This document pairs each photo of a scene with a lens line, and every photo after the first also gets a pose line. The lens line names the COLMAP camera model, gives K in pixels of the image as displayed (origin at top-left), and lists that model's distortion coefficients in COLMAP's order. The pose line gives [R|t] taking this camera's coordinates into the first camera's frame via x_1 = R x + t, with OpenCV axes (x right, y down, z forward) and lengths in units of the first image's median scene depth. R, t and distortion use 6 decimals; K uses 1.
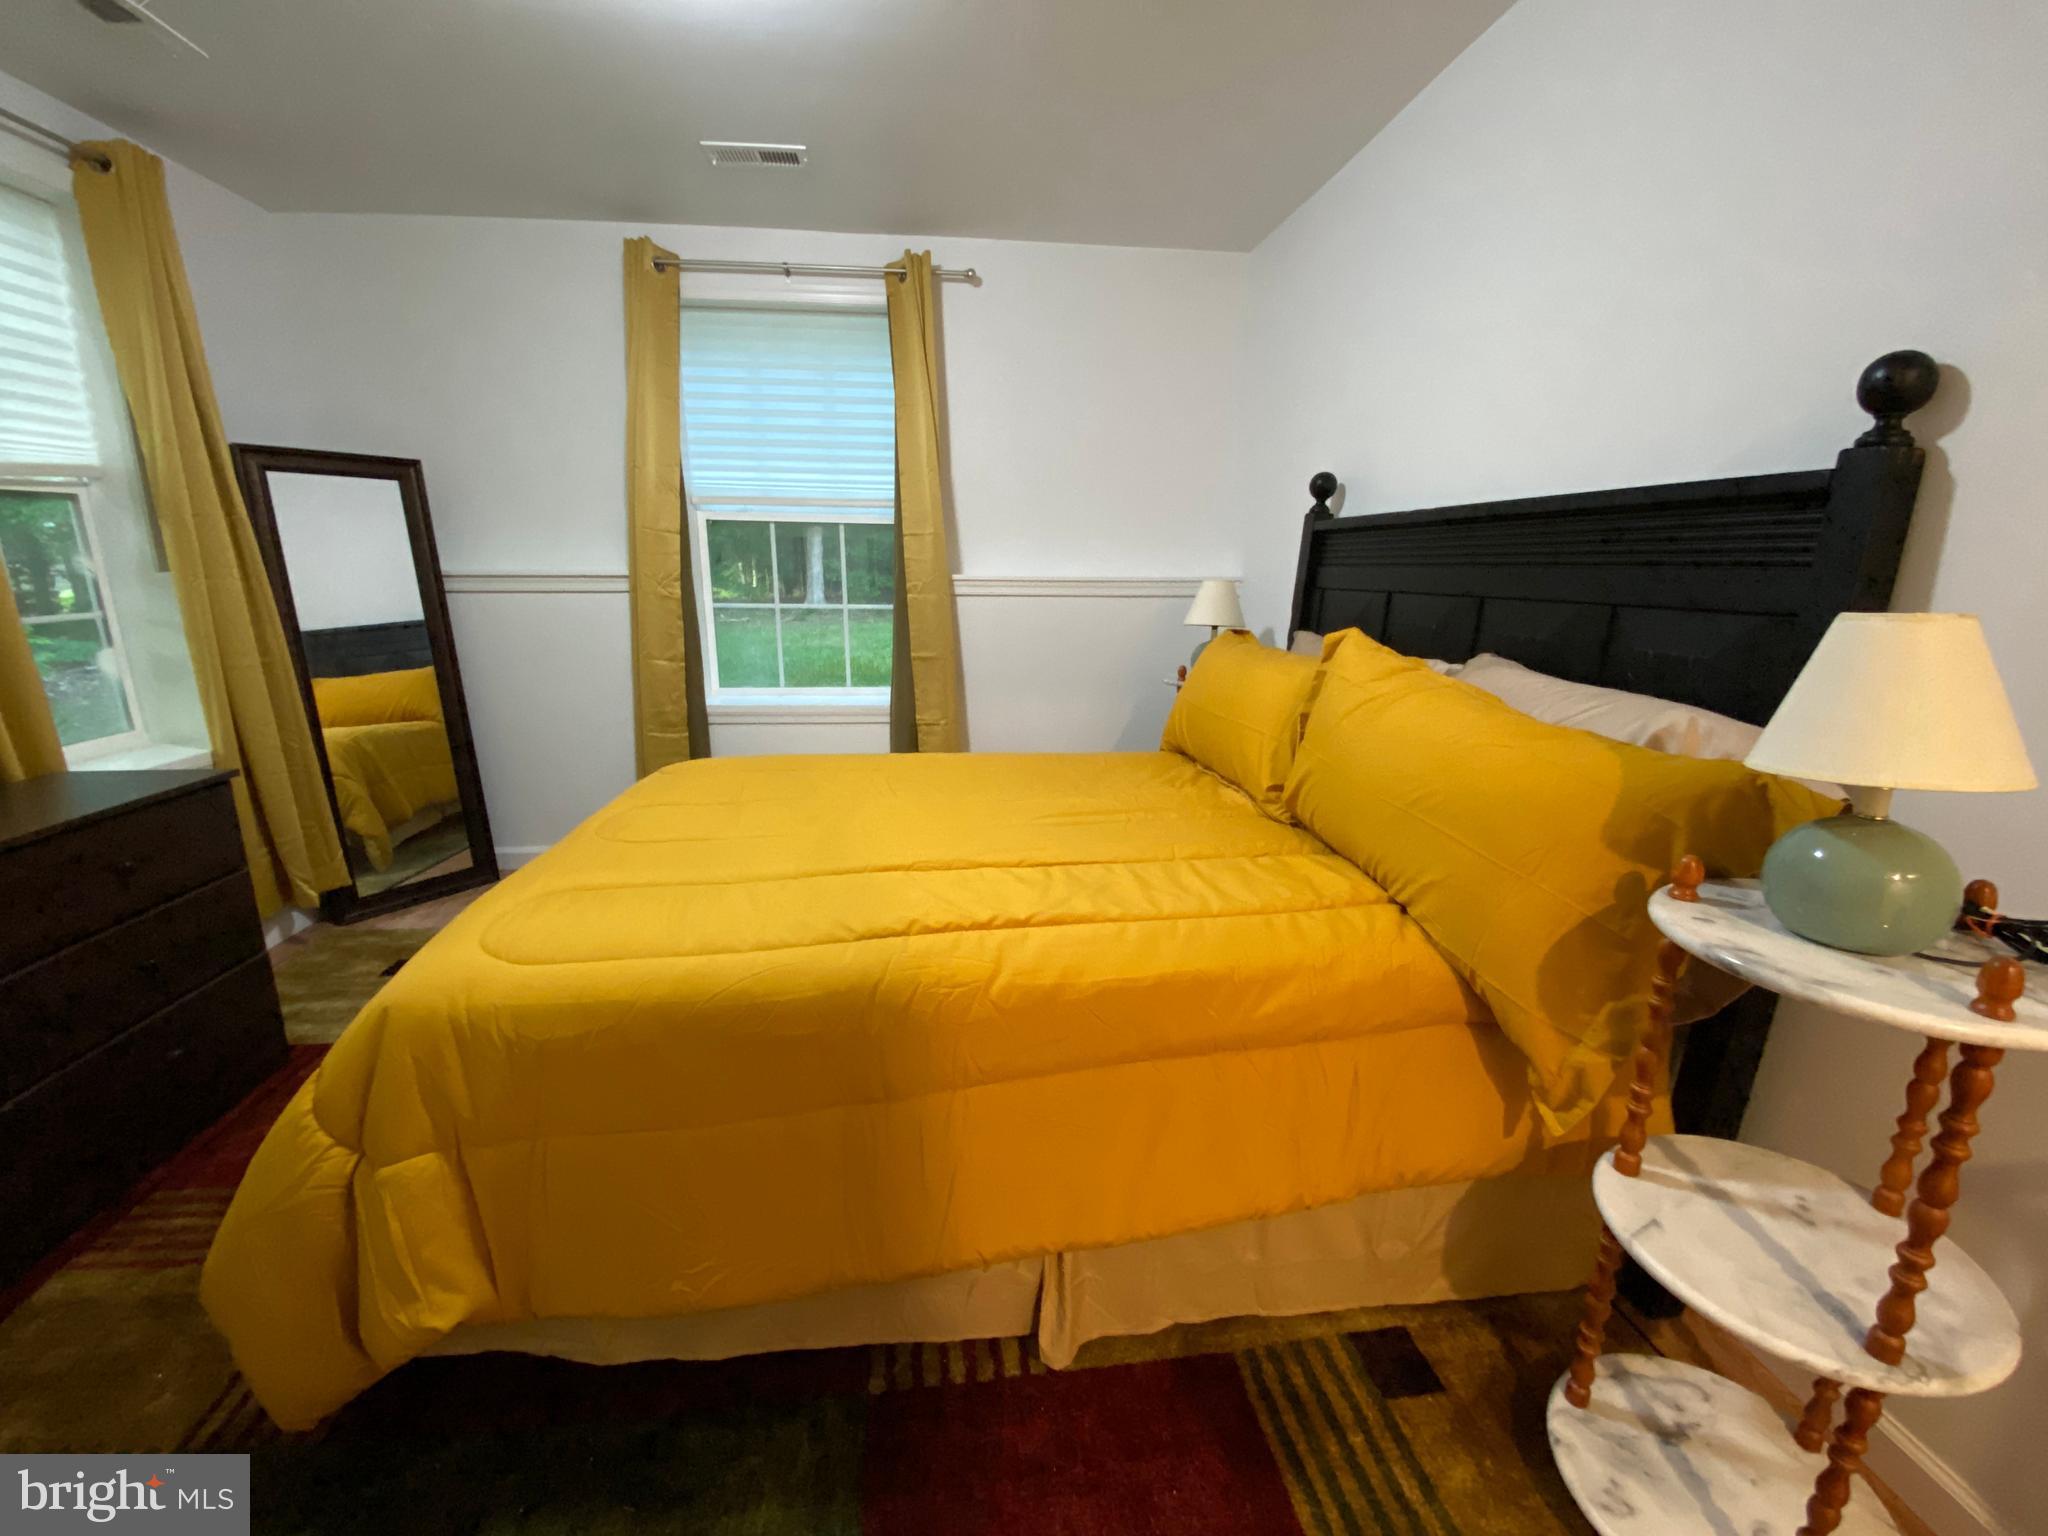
lens RADIAL K [[820.9, 0, 1021.0], [0, 820.9, 771.2], [0, 0, 1]] dist [-0.006130, -0.008339]
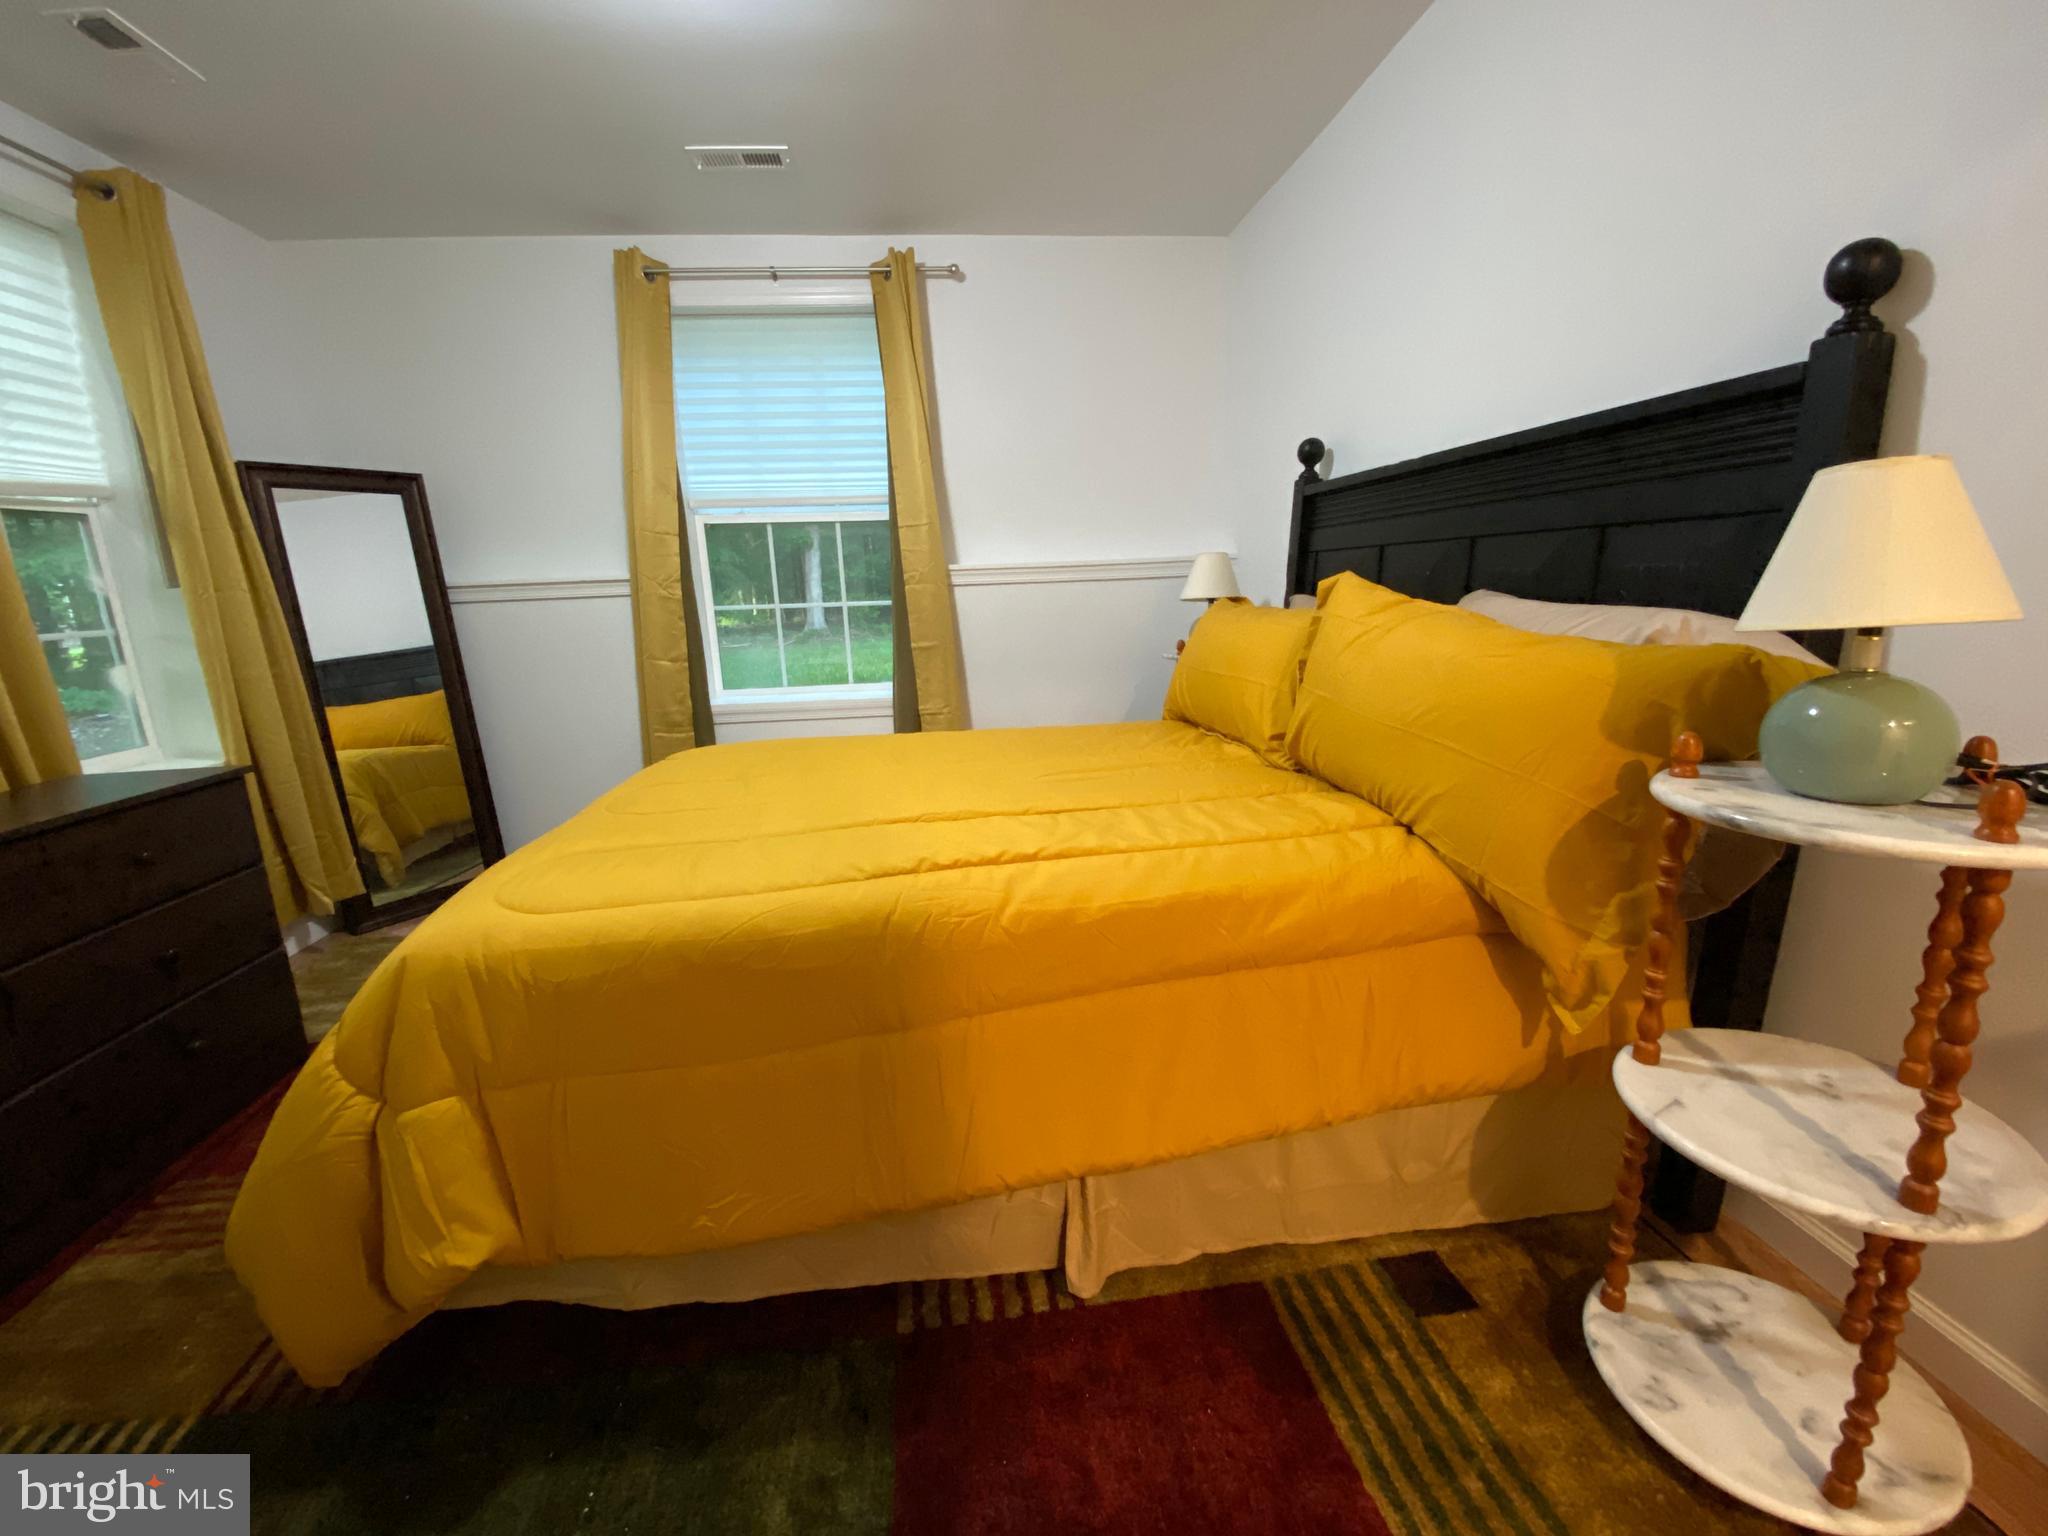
lens RADIAL K [[820.9, 0, 1021.6], [0, 820.9, 768.4], [0, 0, 1]] dist [-0.006130, -0.008339]
pose [[0.998923, -0.045894, -0.006756, 0.002759], [0.045732, 0.998700, -0.022519, 0.103716], [0.007781, 0.022186, 0.999724, -0.009316]]
